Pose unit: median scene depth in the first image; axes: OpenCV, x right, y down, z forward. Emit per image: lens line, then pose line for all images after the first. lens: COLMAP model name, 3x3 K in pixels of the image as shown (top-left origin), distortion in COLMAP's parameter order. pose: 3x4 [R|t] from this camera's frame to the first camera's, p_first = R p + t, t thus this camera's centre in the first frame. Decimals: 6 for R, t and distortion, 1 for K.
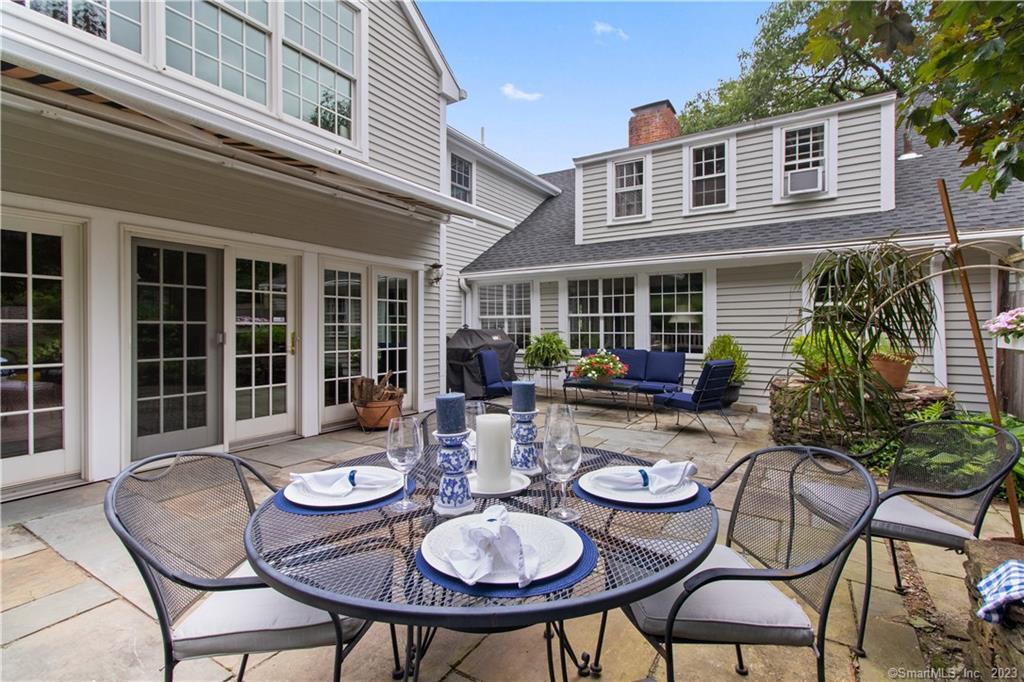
lens RADIAL K [[468.1, 0, 518.8], [0, 468.1, 334.4], [0, 0, 1]] dist [0.001879, 0.000103]
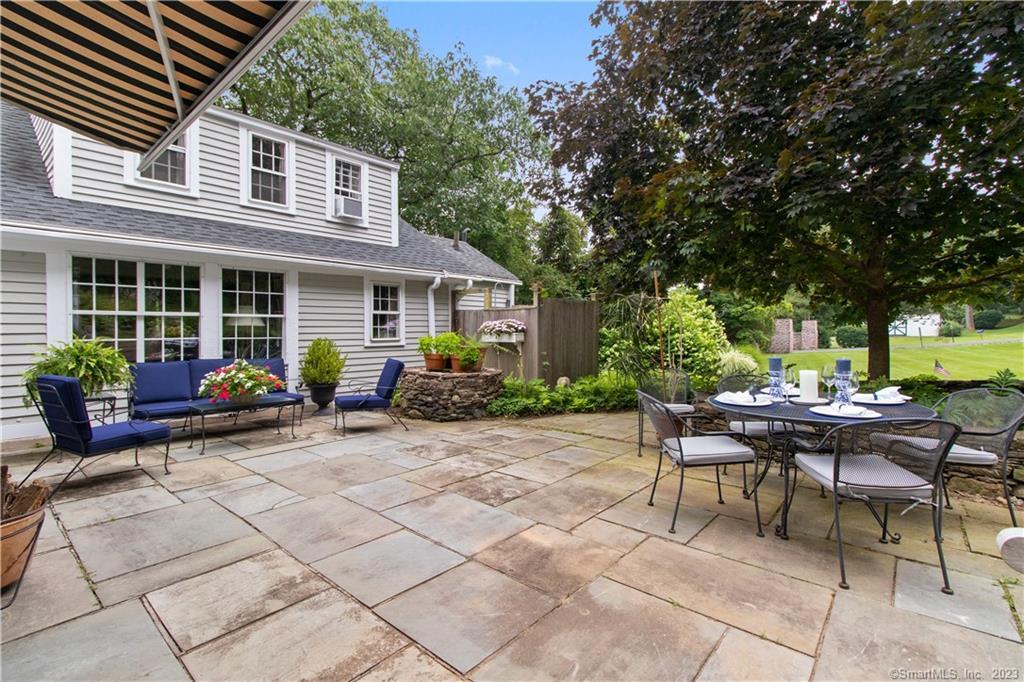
lens RADIAL K [[468.1, 0, 518.4], [0, 468.1, 336.9], [0, 0, 1]] dist [0.001879, 0.000103]
pose [[0.154358, -0.023578, 0.987734, -0.454761], [0.007888, 0.999713, 0.022631, -0.018925], [-0.987983, 0.004298, 0.154500, 0.349514]]
